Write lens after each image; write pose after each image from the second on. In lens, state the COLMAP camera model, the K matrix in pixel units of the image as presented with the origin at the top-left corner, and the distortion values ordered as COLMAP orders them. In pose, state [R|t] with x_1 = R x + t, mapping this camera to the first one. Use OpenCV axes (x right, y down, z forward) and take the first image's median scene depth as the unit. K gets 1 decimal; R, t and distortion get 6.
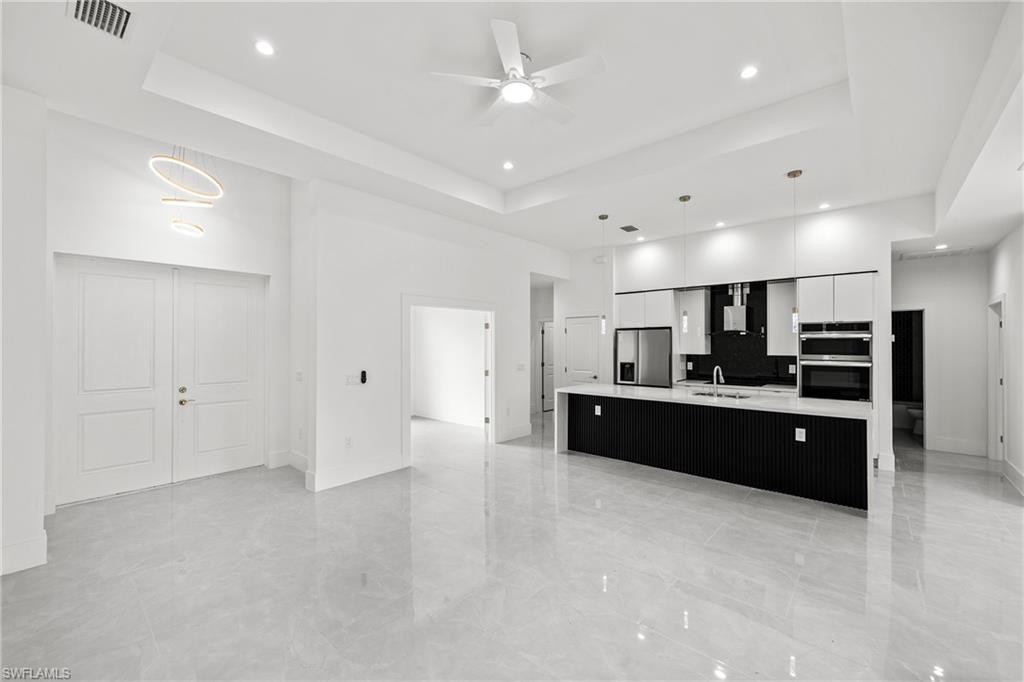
lens RADIAL K [[416.0, 0, 505.2], [0, 416.0, 343.9], [0, 0, 1]] dist [0.000317, -0.000289]
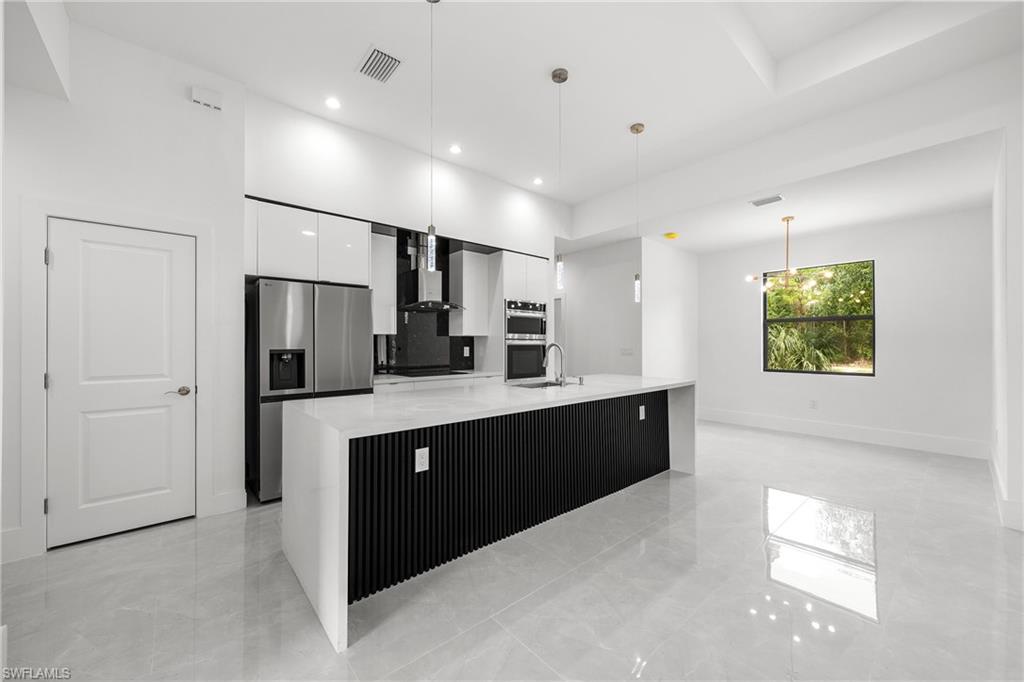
lens RADIAL K [[389.4, 0, 505.9], [0, 389.4, 341.6], [0, 0, 1]] dist [0.000671, -0.000364]
pose [[0.132324, 0.008579, 0.991169, -0.143338], [0.001698, 0.999959, -0.008881, 0.051894], [-0.991205, 0.002858, 0.132304, 0.901571]]
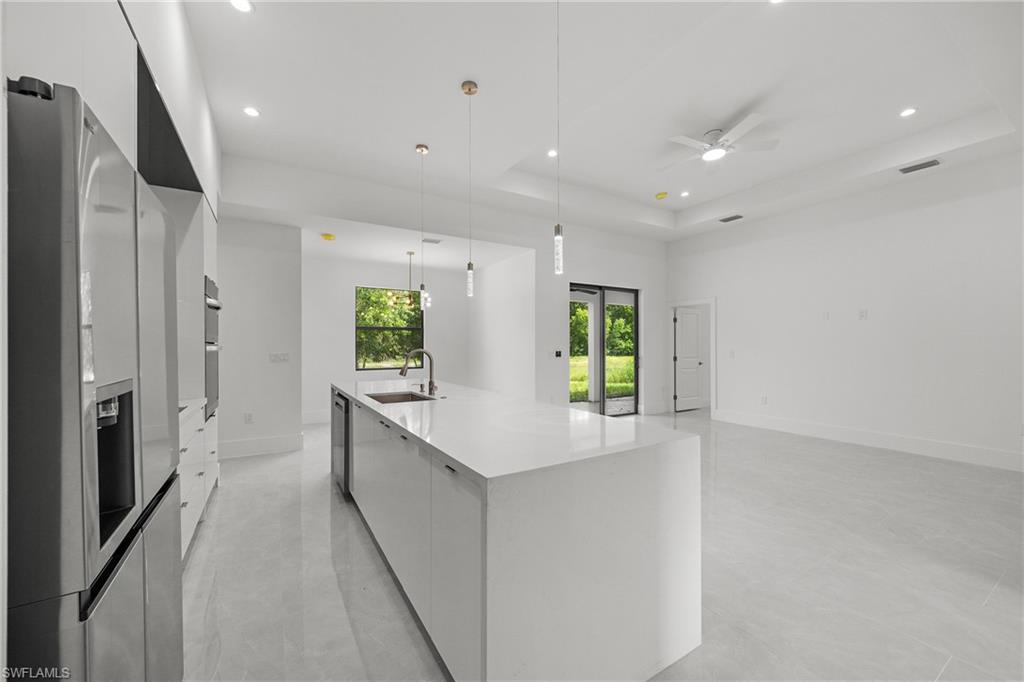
lens RADIAL K [[389.4, 0, 509.3], [0, 389.4, 342.7], [0, 0, 1]] dist [0.000671, -0.000364]
pose [[-0.956371, 0.007612, 0.292056, 0.176697], [0.006189, 0.999964, -0.005796, 0.045681], [-0.292089, -0.003736, -0.956384, 1.402446]]
